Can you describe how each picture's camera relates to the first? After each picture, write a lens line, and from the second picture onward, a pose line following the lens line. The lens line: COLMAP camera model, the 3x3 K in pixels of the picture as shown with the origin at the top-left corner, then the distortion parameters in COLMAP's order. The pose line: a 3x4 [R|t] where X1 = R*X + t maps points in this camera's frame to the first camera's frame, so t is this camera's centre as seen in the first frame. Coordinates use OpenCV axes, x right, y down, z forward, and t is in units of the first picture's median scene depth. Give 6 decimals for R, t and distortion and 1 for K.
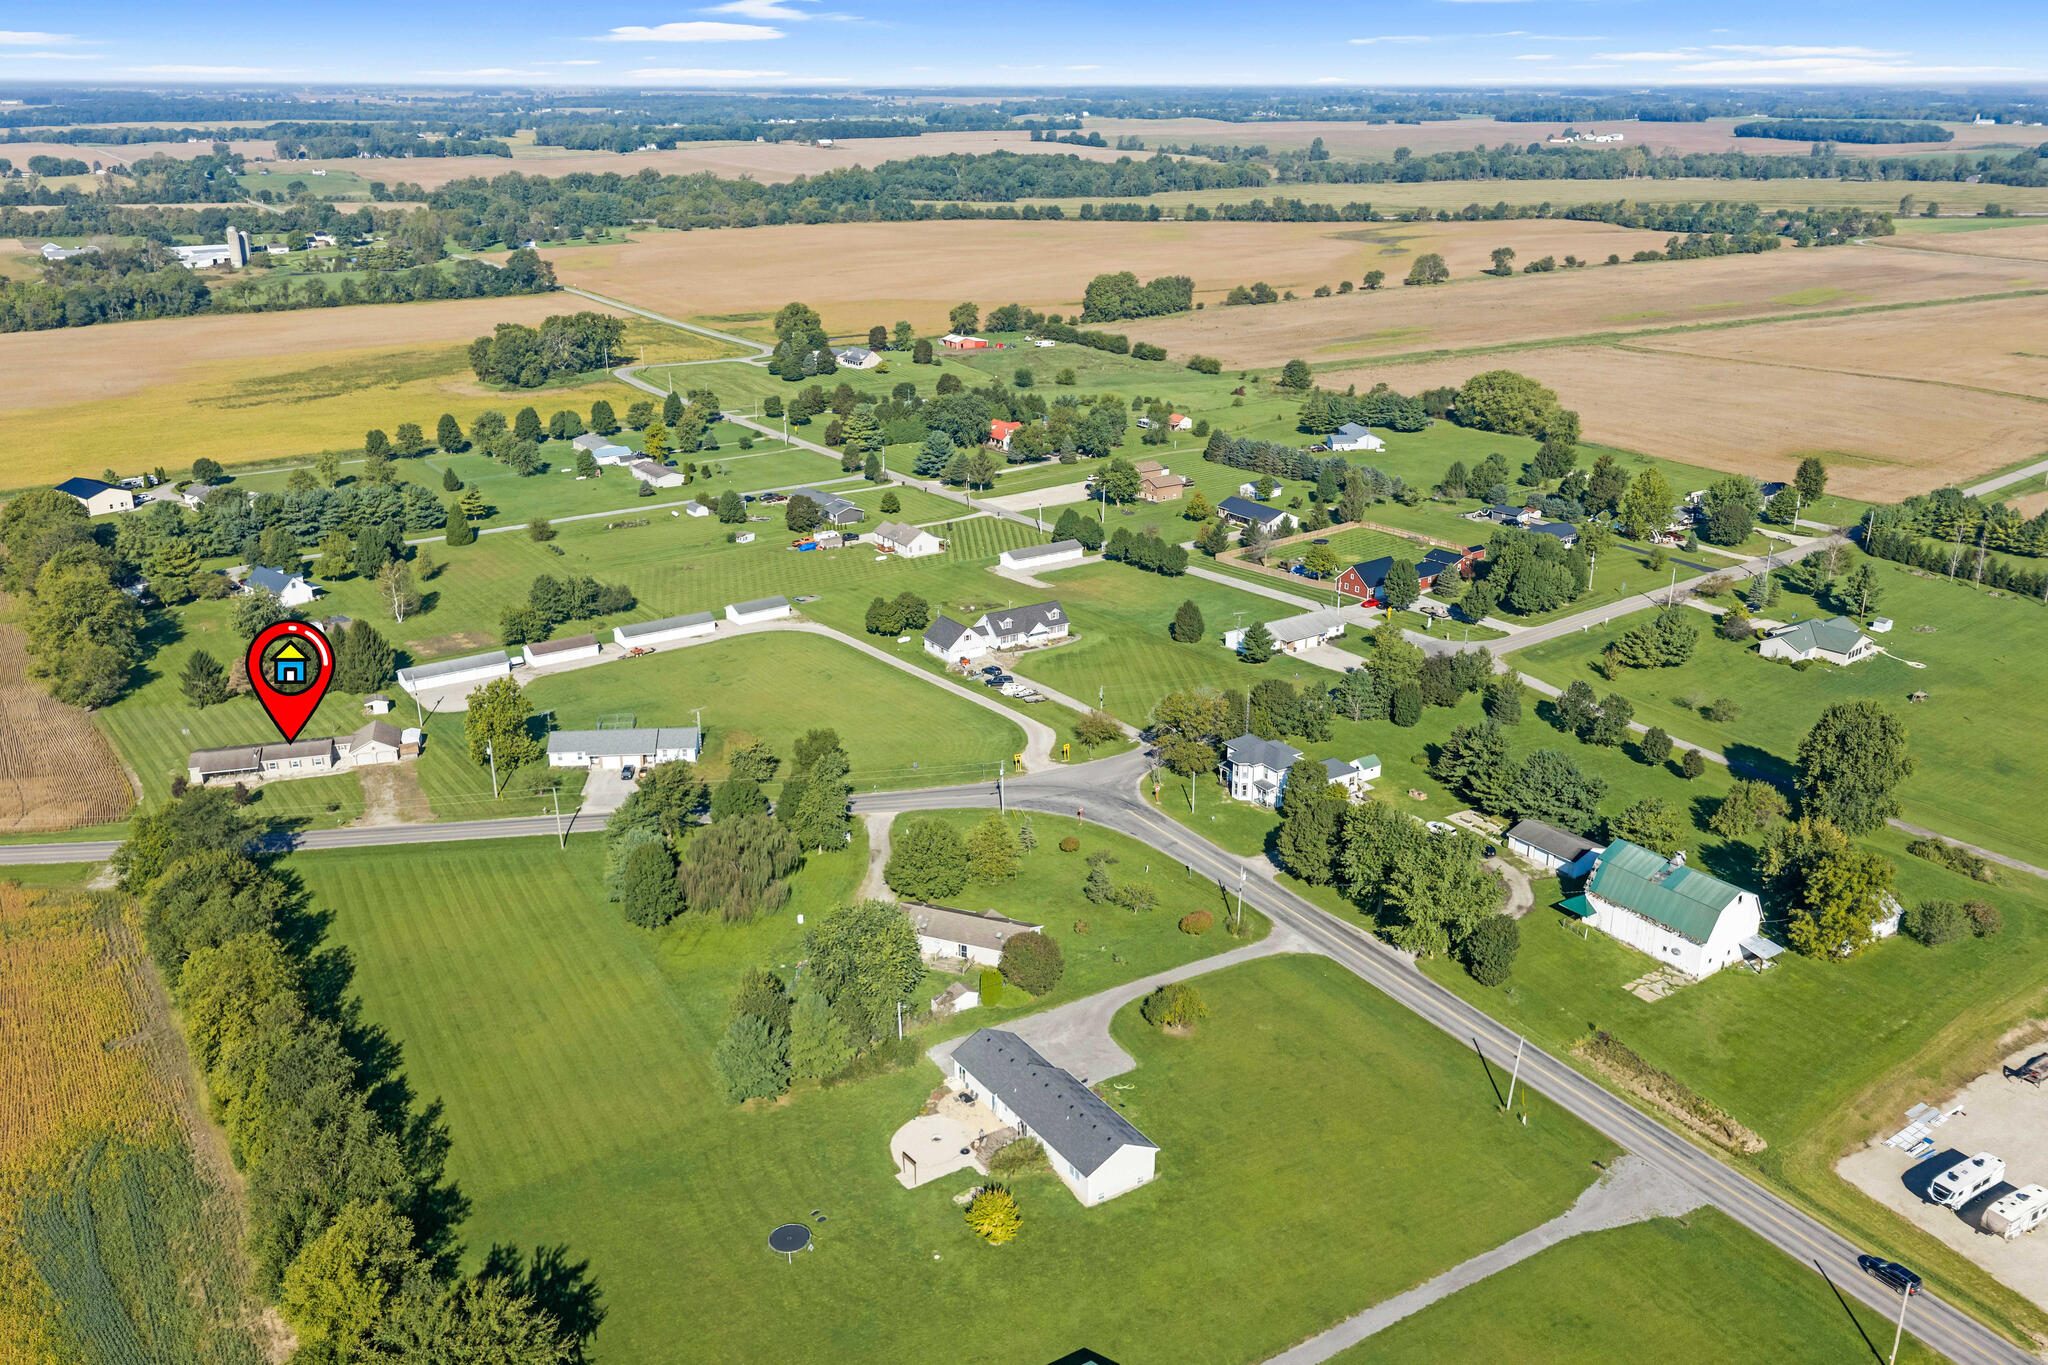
lens RADIAL K [[1694.0, 0, 1029.9], [0, 1694.0, 682.6], [0, 0, 1]] dist [0.011941, -0.018698]
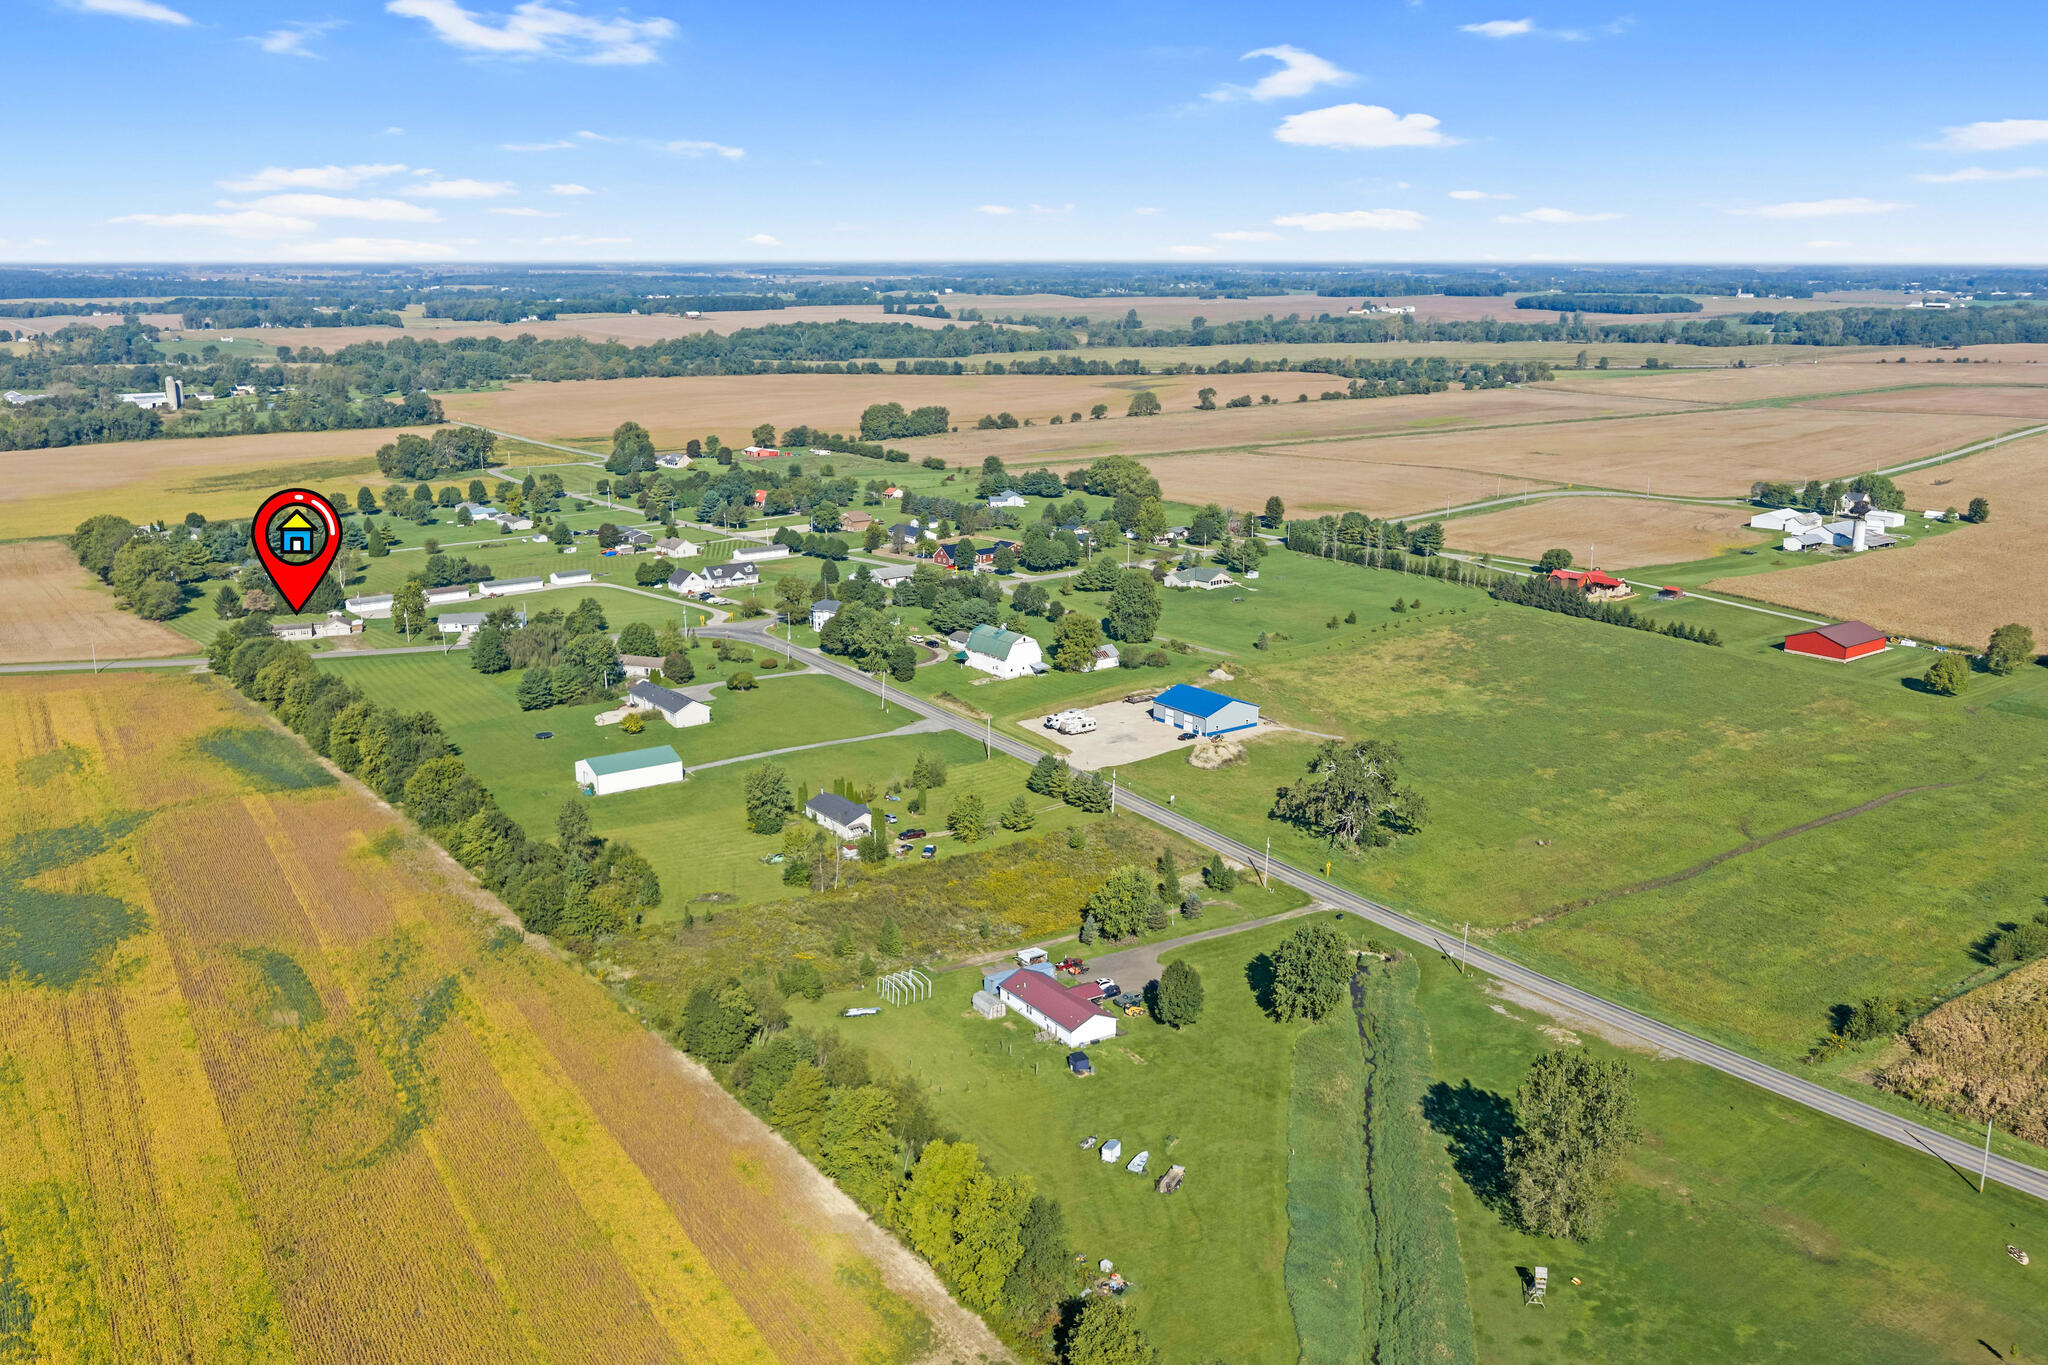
lens RADIAL K [[1716.0, 0, 1028.3], [0, 1716.0, 681.9], [0, 0, 1]] dist [0.026699, -0.046846]
pose [[0.998145, -0.014410, 0.059152, 0.068896], [0.020288, 0.994779, -0.100020, 0.090009], [-0.057402, 0.101035, 0.993226, -0.250362]]
